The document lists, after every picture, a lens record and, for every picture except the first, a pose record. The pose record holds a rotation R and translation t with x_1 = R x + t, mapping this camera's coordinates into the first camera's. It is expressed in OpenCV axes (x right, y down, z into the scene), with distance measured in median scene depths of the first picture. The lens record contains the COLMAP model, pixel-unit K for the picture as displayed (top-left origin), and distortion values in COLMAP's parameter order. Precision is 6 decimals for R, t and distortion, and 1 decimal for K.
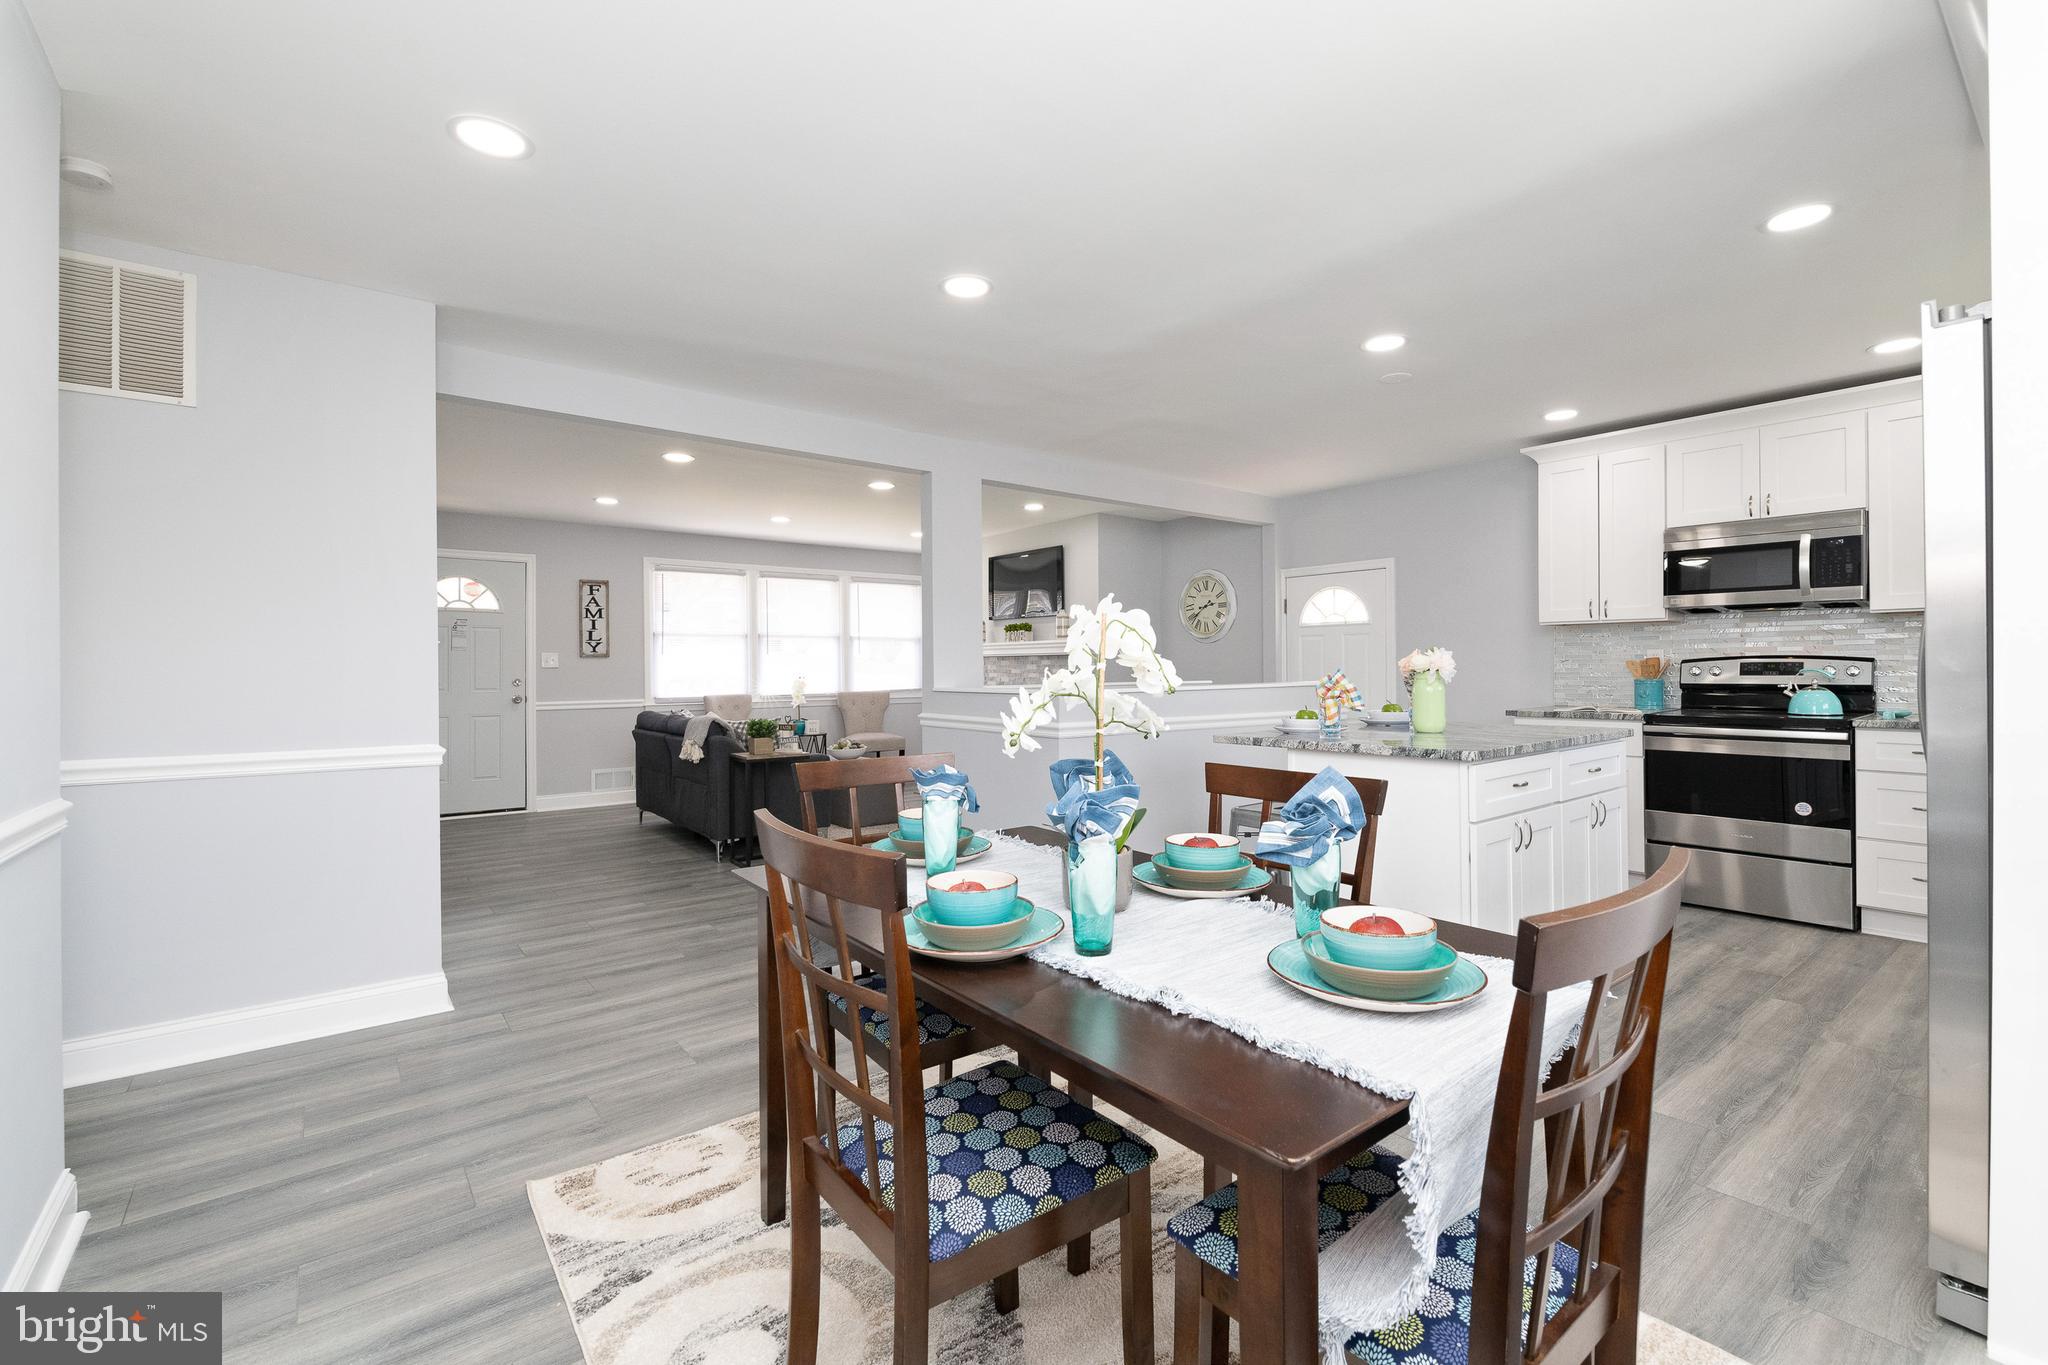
lens RADIAL K [[892.0, 0, 1031.1], [0, 892.0, 661.6], [0, 0, 1]] dist [0.001716, -0.000644]
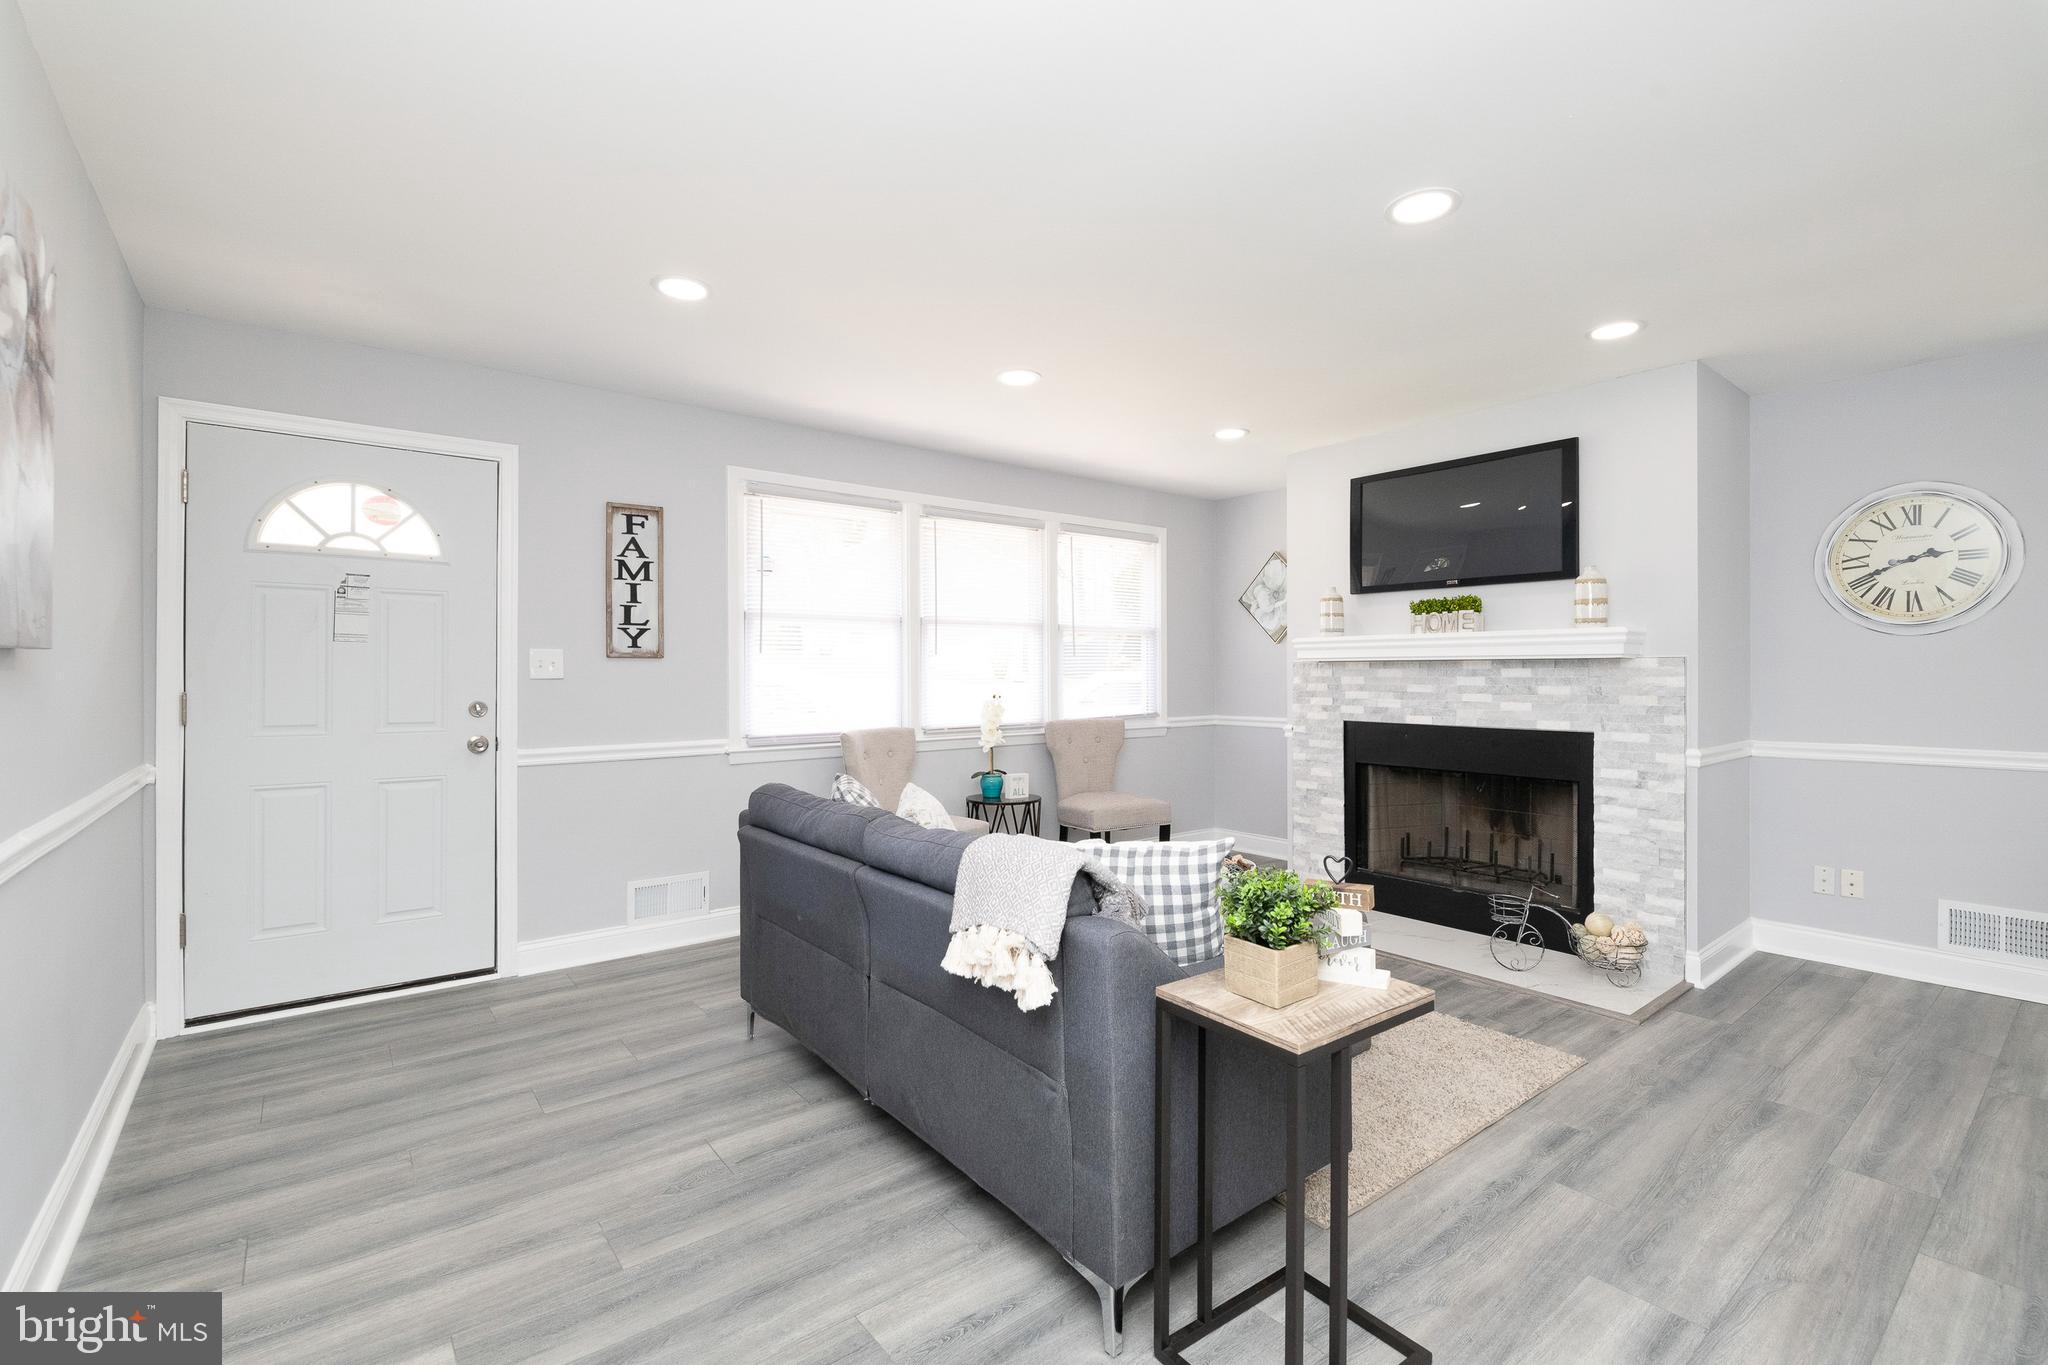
lens RADIAL K [[892.0, 0, 1031.1], [0, 892.0, 661.6], [0, 0, 1]] dist [0.001716, -0.000644]
pose [[0.999978, 0.005872, 0.003118, -0.473102], [-0.005860, 0.999976, -0.003789, -0.003623], [-0.003140, 0.003770, 0.999988, 0.877261]]
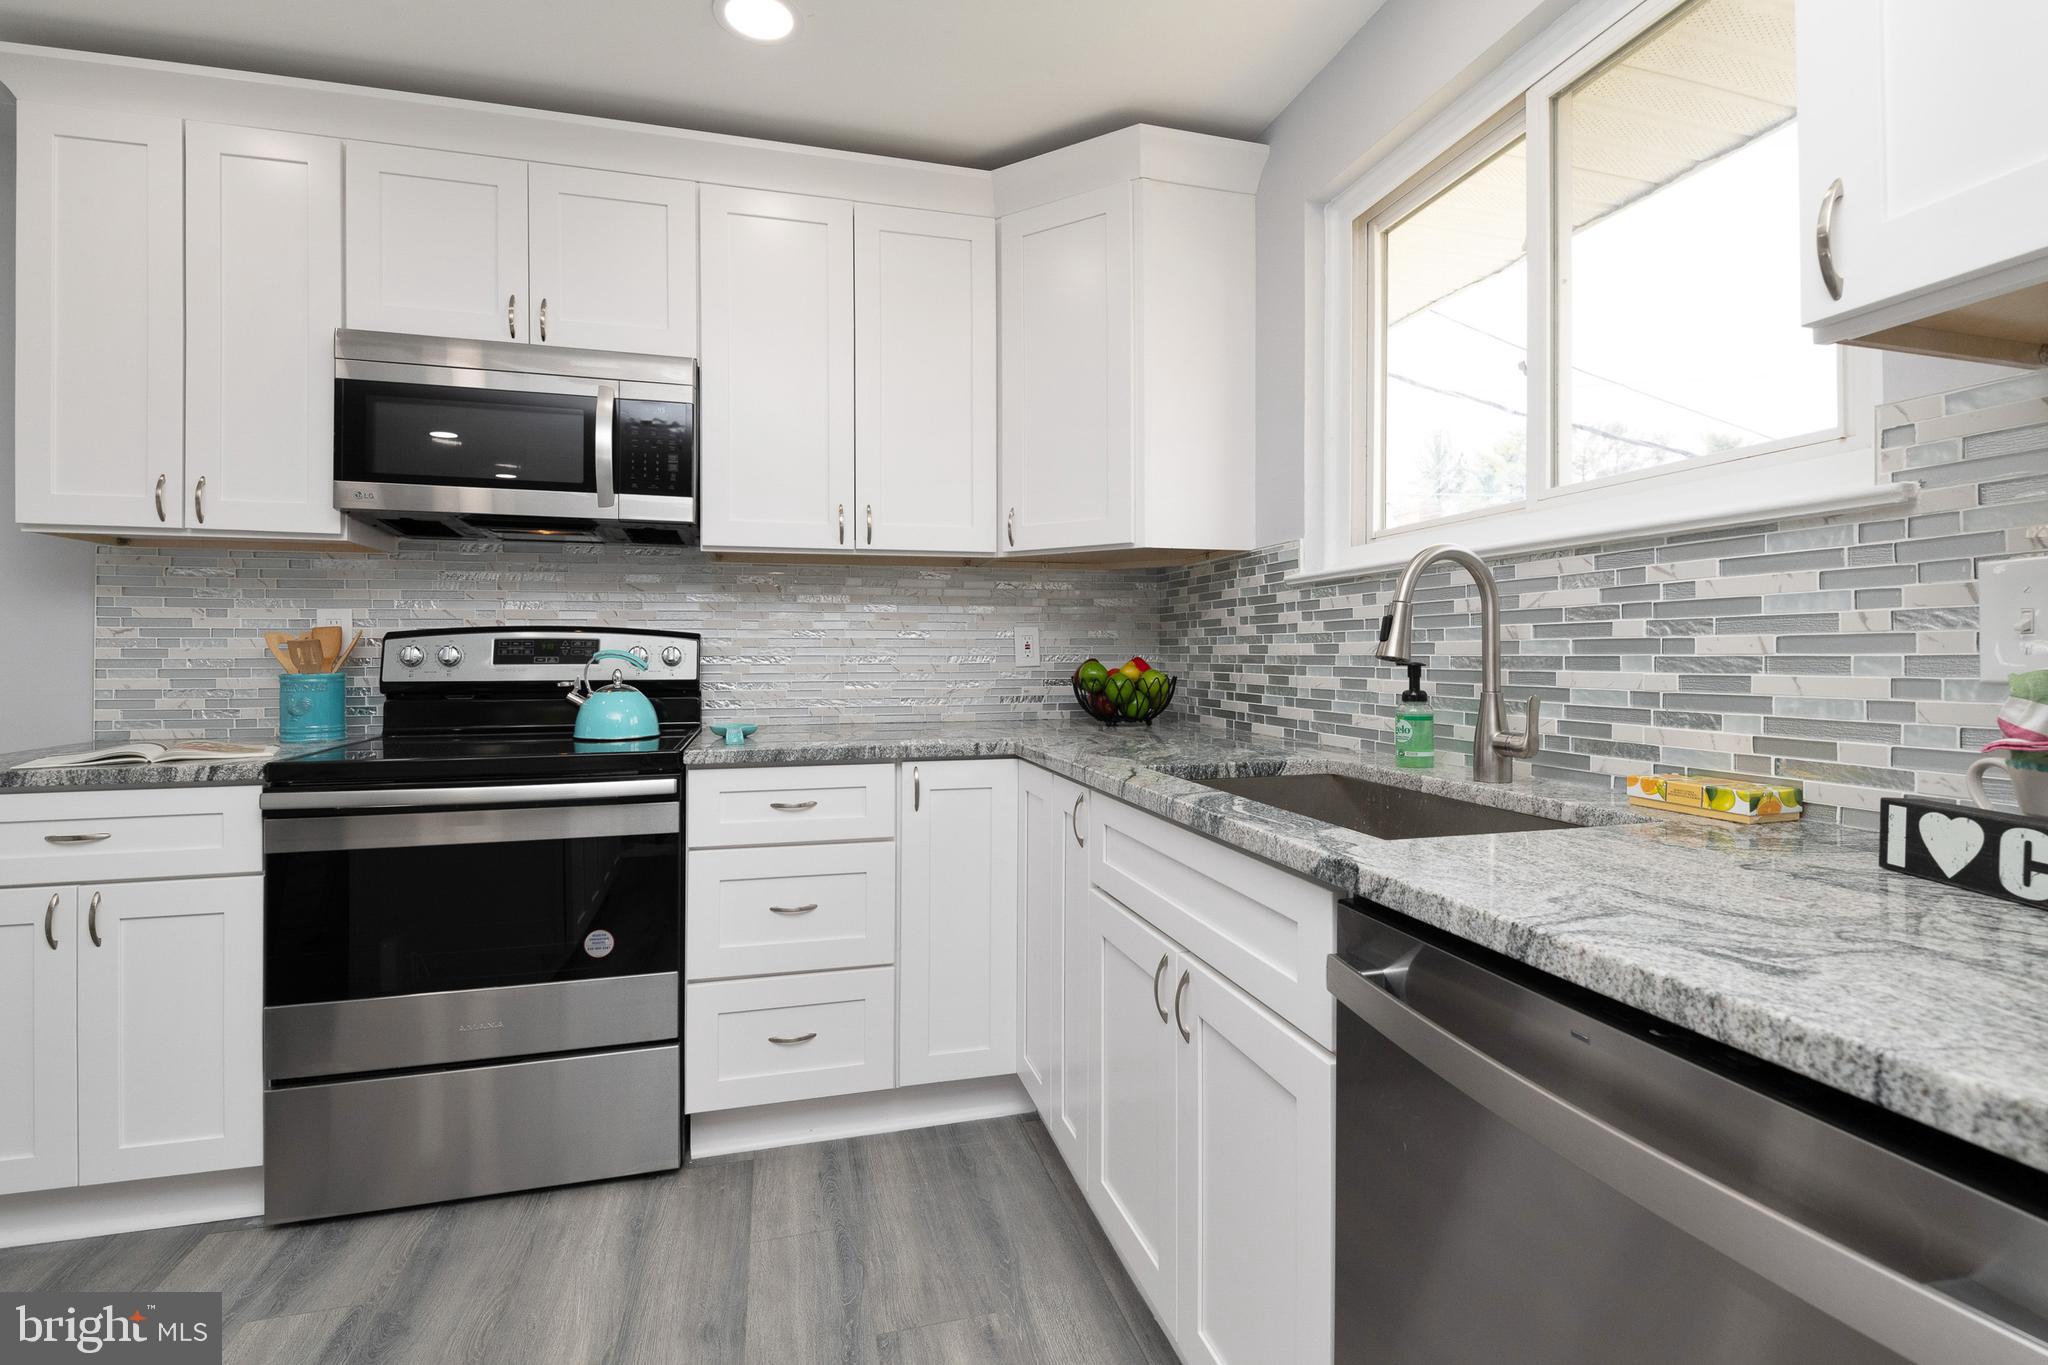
lens RADIAL K [[913.9, 0, 1005.9], [0, 913.9, 656.5], [0, 0, 1]] dist [-0.000587, -0.000457]
pose [[0.413823, 0.003188, 0.910352, 0.438271], [-0.006695, 0.999977, -0.000458, 0.009216], [-0.910333, -0.005905, 0.413835, 0.516878]]
